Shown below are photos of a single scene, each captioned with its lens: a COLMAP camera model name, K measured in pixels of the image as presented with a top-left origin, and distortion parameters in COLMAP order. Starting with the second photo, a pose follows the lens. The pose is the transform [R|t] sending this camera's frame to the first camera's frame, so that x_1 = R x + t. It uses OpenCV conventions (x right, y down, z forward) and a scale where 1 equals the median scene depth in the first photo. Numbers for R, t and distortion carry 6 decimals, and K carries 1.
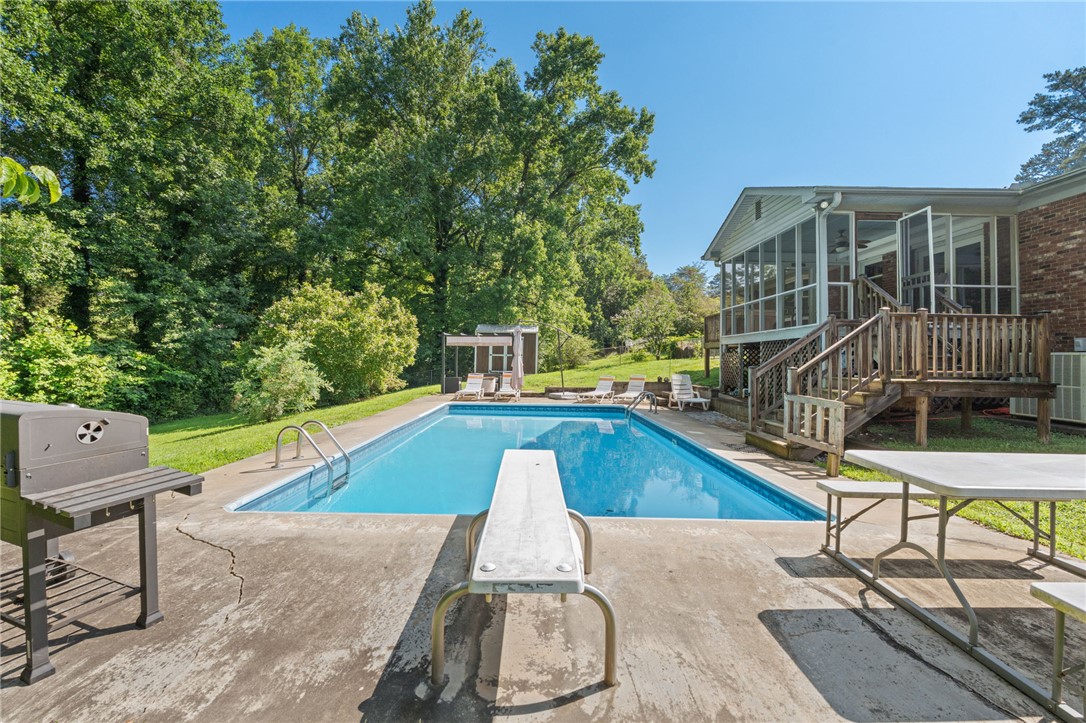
lens RADIAL K [[485.0, 0, 536.5], [0, 485.0, 346.6], [0, 0, 1]] dist [-0.004319, 0.000048]
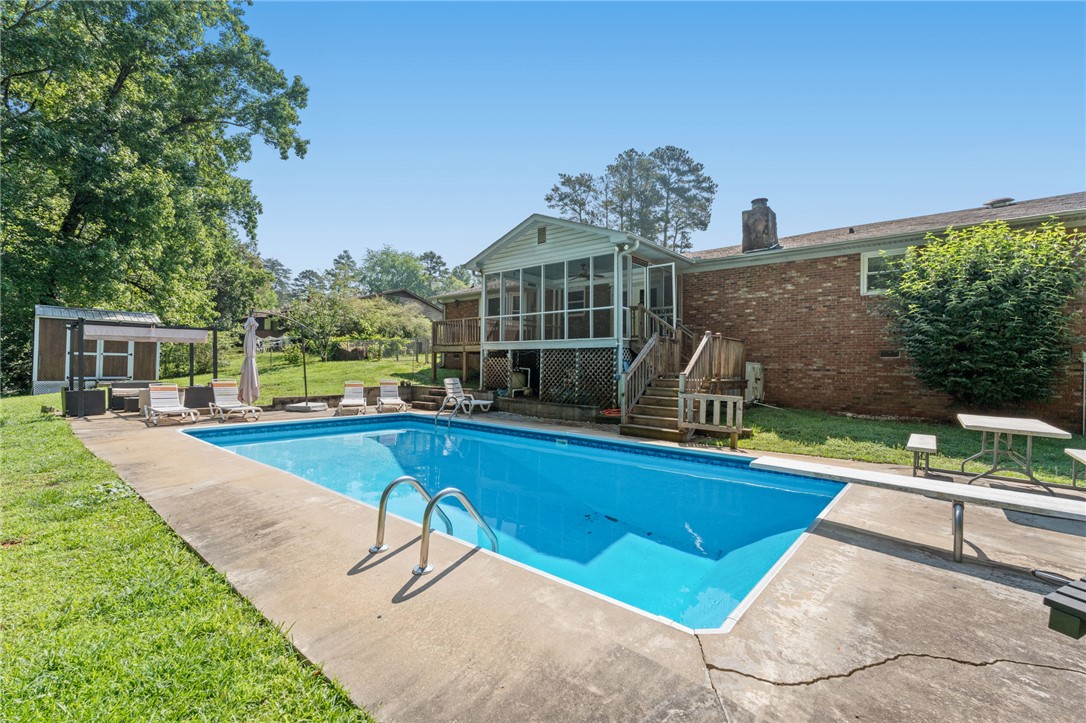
lens RADIAL K [[470.8, 0, 543.0], [0, 470.8, 361.5], [0, 0, 1]] dist [-0.006990, 0.000249]
pose [[0.648567, 0.003884, 0.761148, -0.157227], [-0.027452, 0.999456, 0.018291, -0.000362], [-0.760663, -0.032758, 0.648320, 0.102116]]
